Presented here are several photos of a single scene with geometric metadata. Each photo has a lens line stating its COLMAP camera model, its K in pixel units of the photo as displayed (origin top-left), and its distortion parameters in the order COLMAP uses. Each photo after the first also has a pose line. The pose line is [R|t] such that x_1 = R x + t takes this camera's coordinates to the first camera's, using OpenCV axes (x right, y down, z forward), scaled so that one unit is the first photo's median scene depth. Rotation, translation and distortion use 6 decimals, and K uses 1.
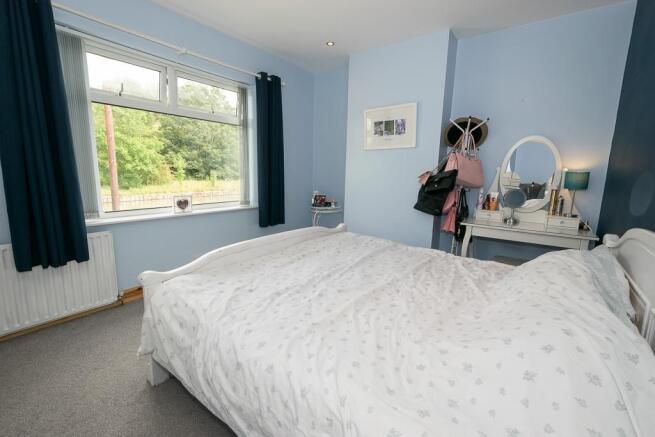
lens RADIAL K [[292.2, 0, 323.6], [0, 292.2, 215.6], [0, 0, 1]] dist [0.008180, -0.000722]
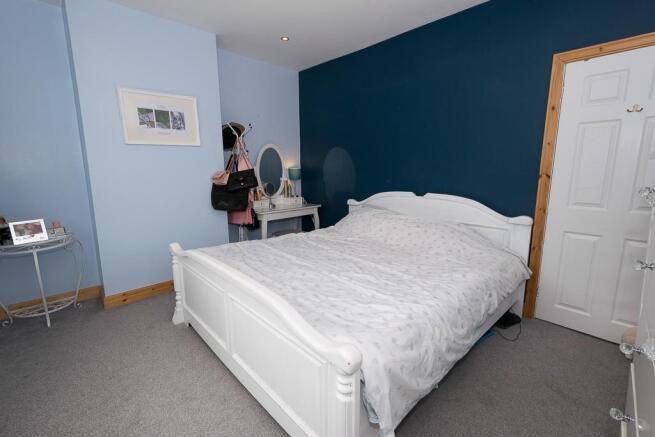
lens RADIAL K [[292.2, 0, 324.4], [0, 292.2, 220.2], [0, 0, 1]] dist [0.008180, -0.000722]
pose [[0.162363, -0.195126, 0.967246, -0.579193], [0.159857, 0.972505, 0.169353, -0.092627], [-0.973696, 0.127124, 0.189091, 0.447893]]
